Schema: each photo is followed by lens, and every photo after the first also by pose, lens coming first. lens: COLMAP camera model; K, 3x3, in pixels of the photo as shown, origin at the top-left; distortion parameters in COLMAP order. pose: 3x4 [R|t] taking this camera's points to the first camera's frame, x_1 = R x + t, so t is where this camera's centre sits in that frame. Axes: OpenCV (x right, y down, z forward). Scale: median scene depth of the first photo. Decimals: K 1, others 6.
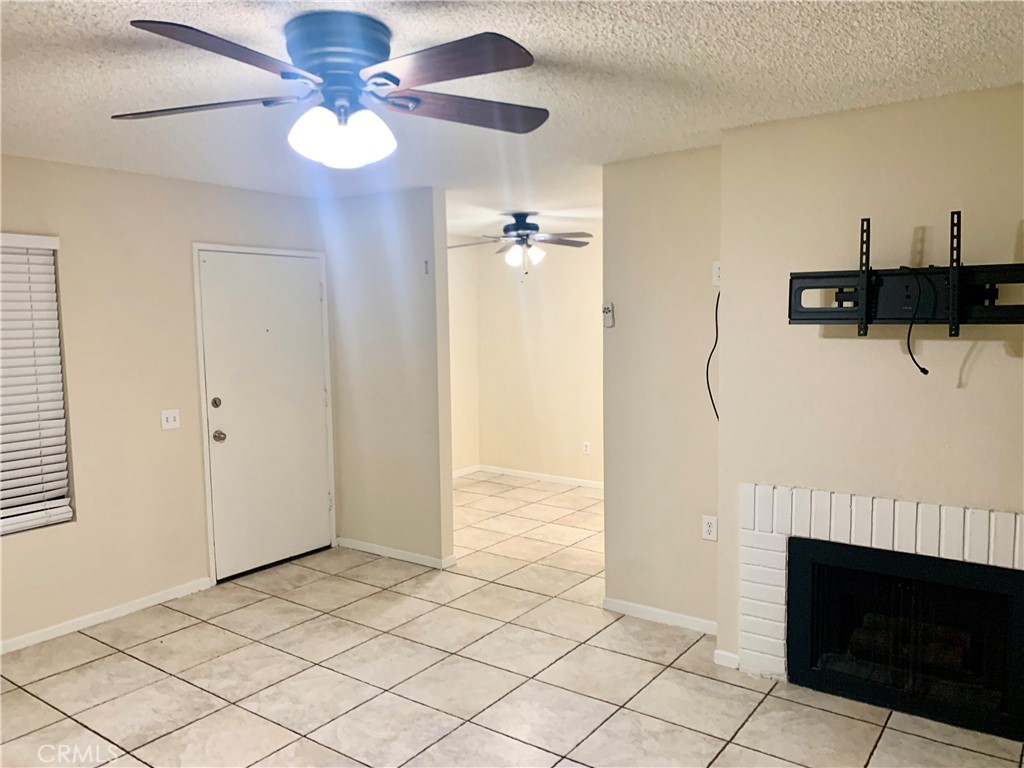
lens RADIAL K [[795.1, 0, 507.4], [0, 795.1, 384.9], [0, 0, 1]] dist [0.041498, -0.023585]
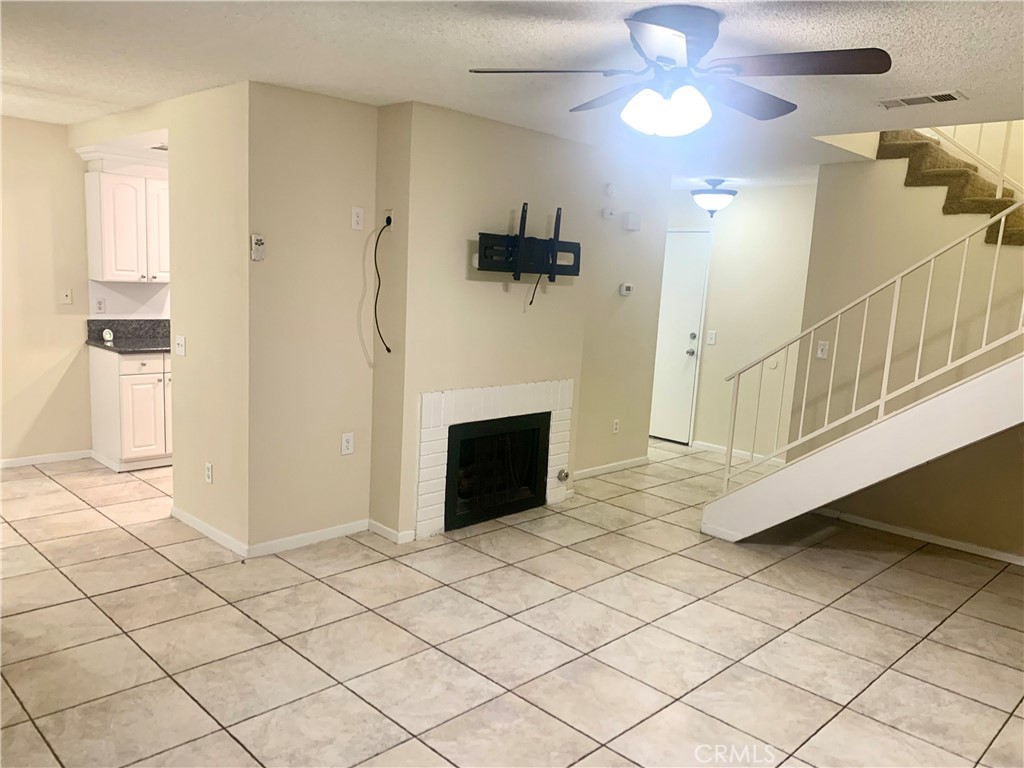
lens RADIAL K [[795.1, 0, 515.9], [0, 795.1, 386.9], [0, 0, 1]] dist [0.041498, -0.023585]
pose [[0.138933, -0.126135, 0.982236, -0.922671], [0.030552, 0.991929, 0.123058, -0.038992], [-0.989830, 0.012912, 0.141665, 0.670014]]
